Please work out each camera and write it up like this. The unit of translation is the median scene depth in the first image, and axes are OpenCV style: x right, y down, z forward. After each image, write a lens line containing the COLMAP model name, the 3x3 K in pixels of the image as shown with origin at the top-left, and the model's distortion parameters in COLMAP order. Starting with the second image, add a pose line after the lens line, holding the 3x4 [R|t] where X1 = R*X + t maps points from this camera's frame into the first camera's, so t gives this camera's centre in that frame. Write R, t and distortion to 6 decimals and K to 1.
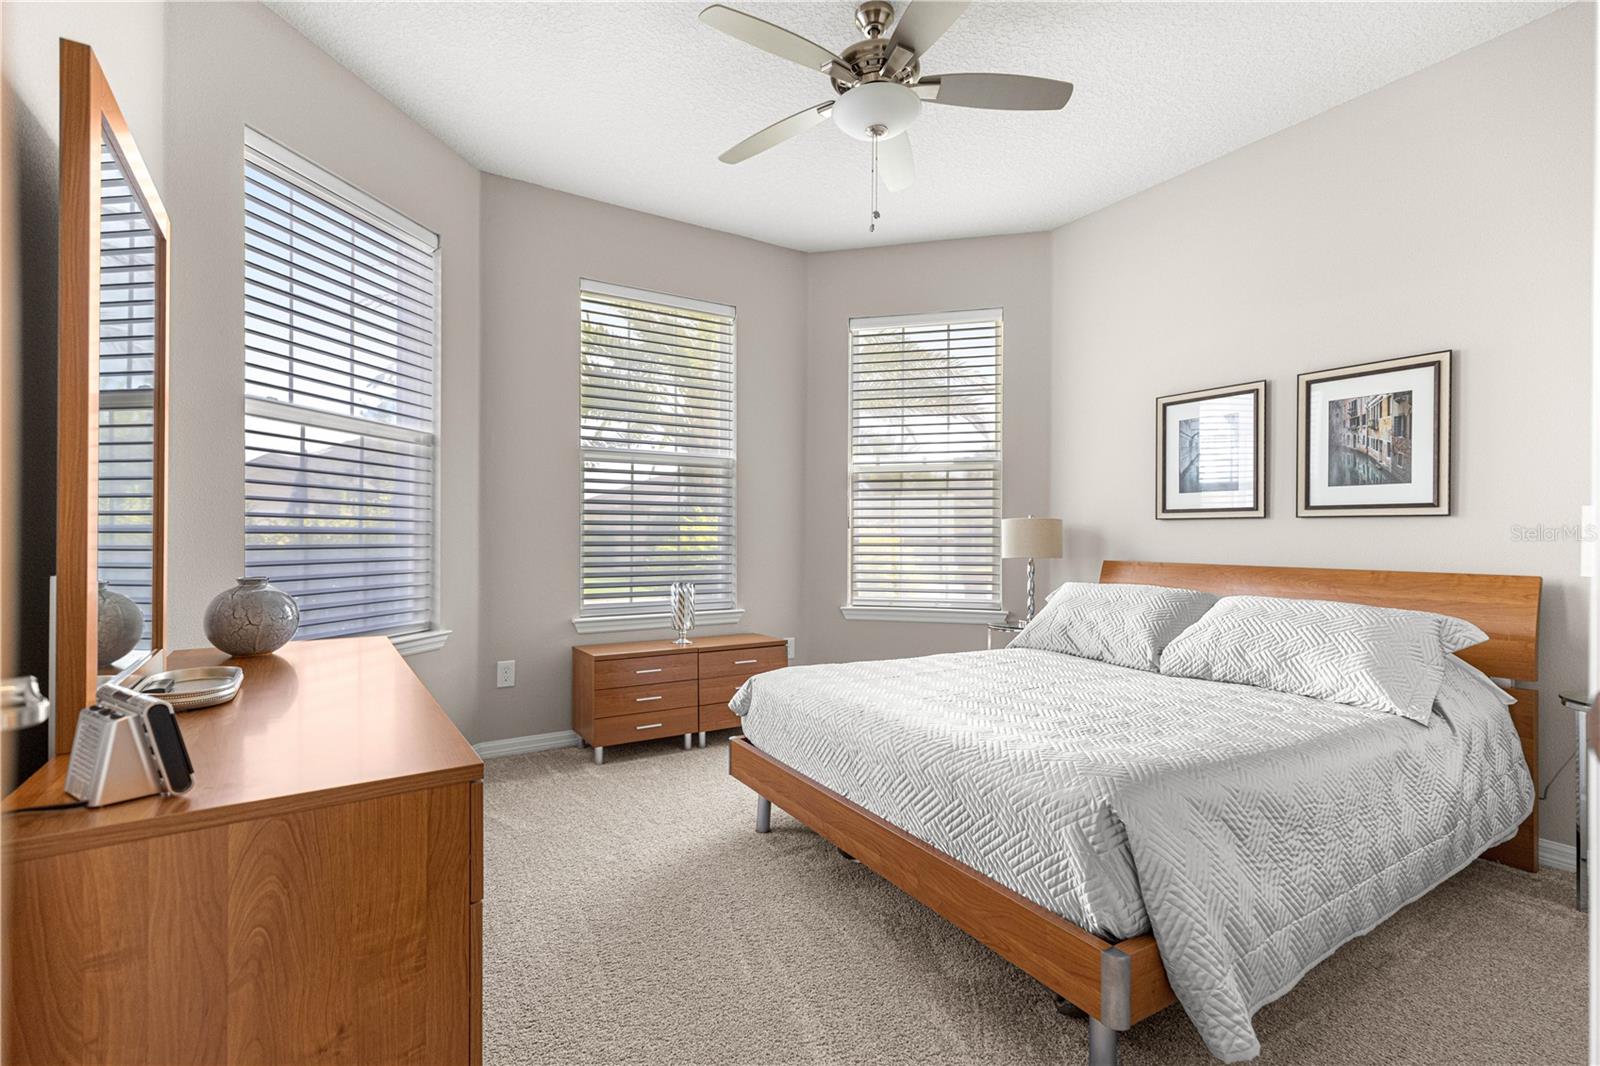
lens RADIAL K [[729.0, 0, 800.0], [0, 729.0, 533.0], [0, 0, 1]] dist [0.000395, 0.000111]
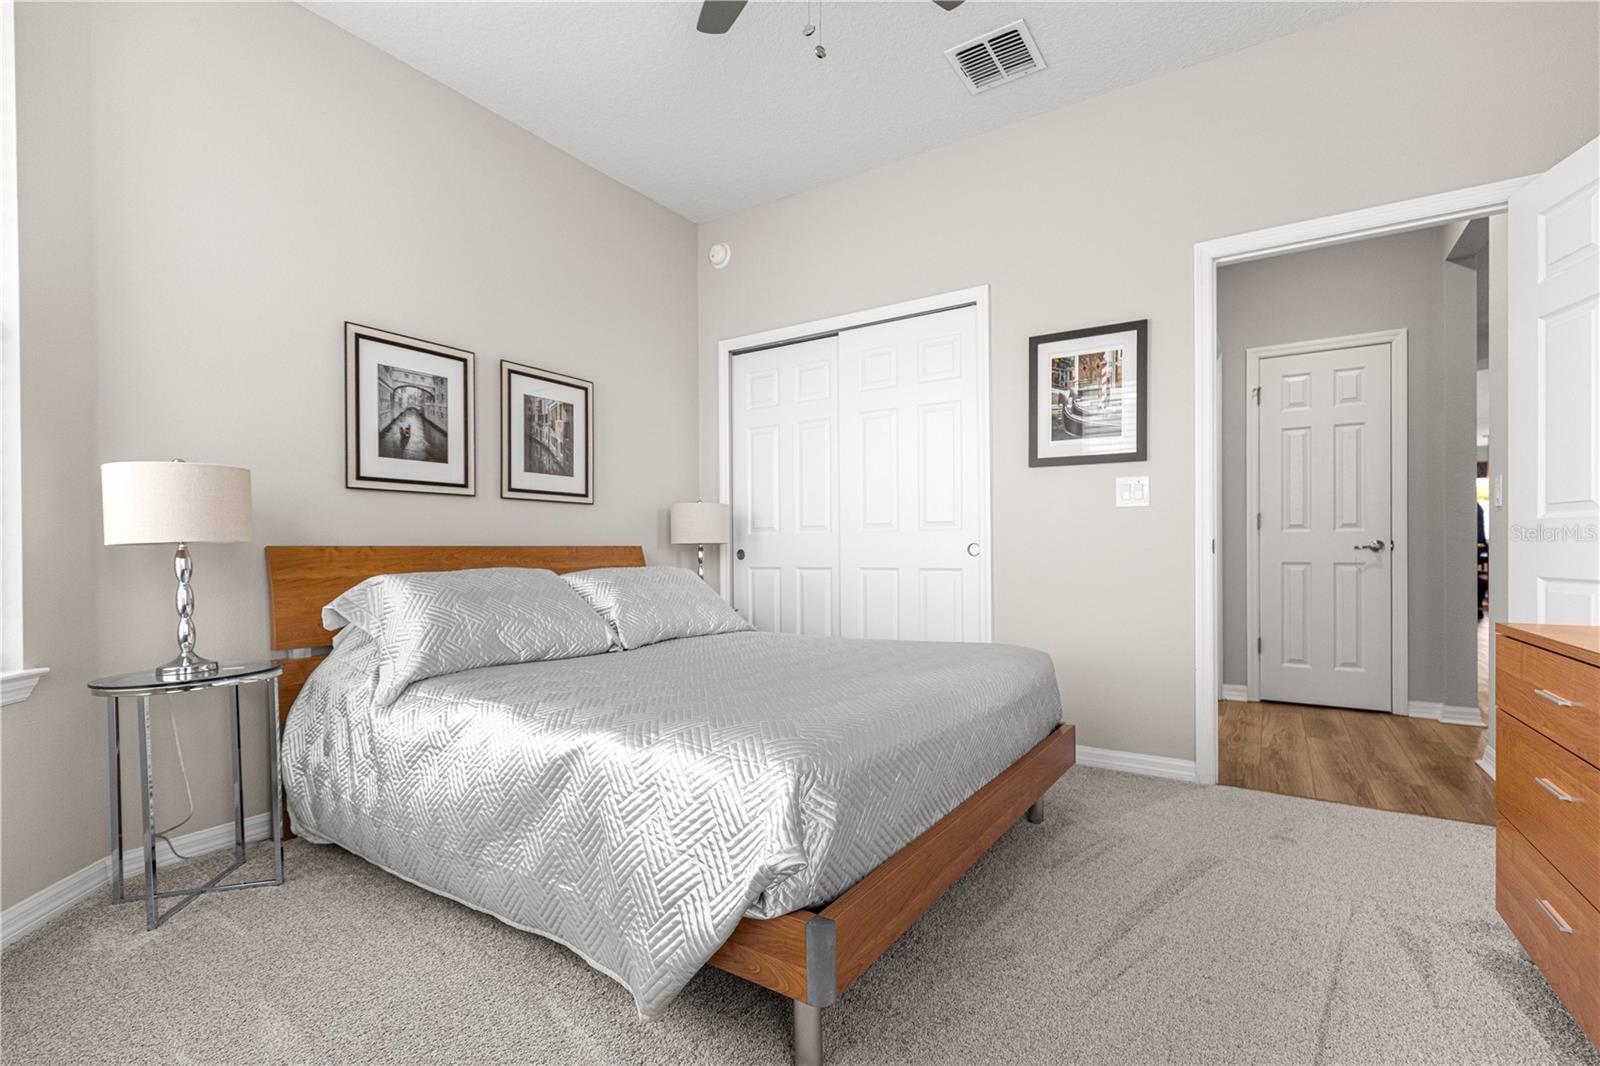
lens RADIAL K [[729.0, 0, 800.0], [0, 729.0, 533.0], [0, 0, 1]] dist [0.000395, 0.000111]
pose [[-0.403913, -0.028992, 0.914338, -0.460816], [-0.050599, 0.998676, 0.009314, -0.002561], [-0.913397, -0.042503, -0.404845, 1.068193]]
